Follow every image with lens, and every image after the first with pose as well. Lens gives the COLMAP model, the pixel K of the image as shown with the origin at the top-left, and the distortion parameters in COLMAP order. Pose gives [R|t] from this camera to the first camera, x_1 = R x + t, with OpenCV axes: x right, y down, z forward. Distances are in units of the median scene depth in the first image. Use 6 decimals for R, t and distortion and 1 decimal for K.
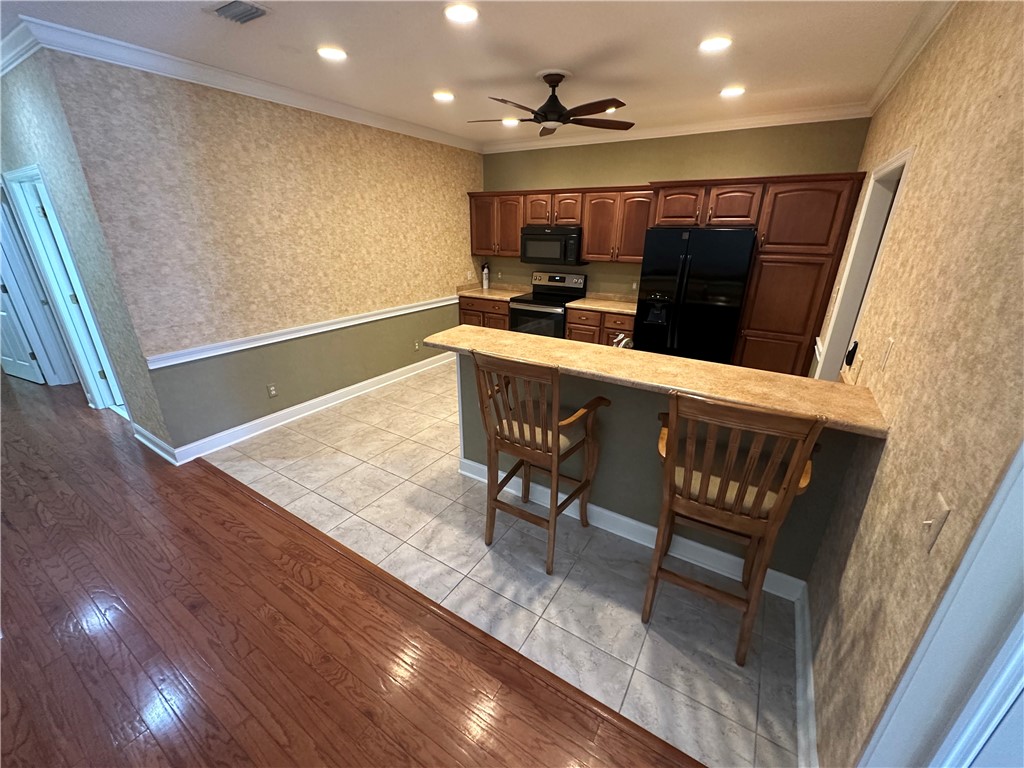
lens RADIAL K [[407.8, 0, 512.0], [0, 407.8, 384.0], [0, 0, 1]] dist [0.000690, 0.000046]
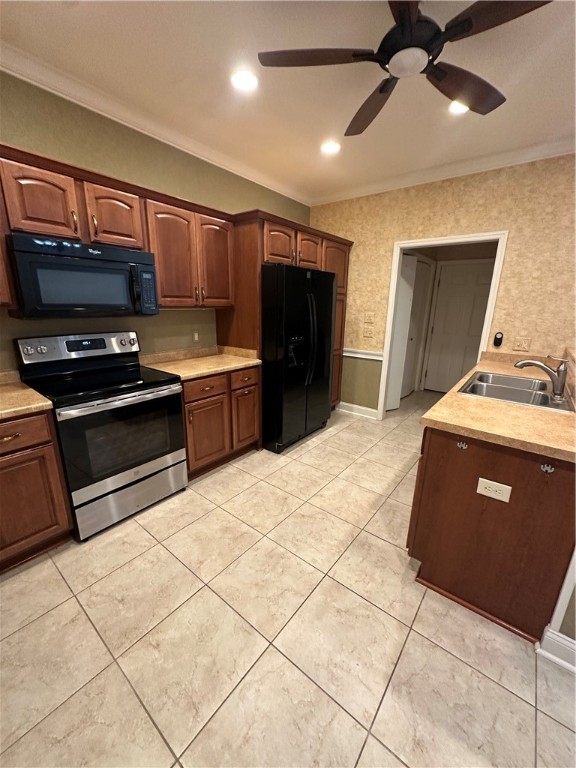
lens RADIAL K [[305.8, 0, 288.0], [0, 305.8, 384.0], [0, 0, 1]] dist [0.000690, 0.000046]
pose [[0.117885, -0.263261, 0.957495, -0.305061], [0.337007, 0.917600, 0.210801, -0.237098], [-0.934093, 0.297832, 0.196892, 0.793286]]
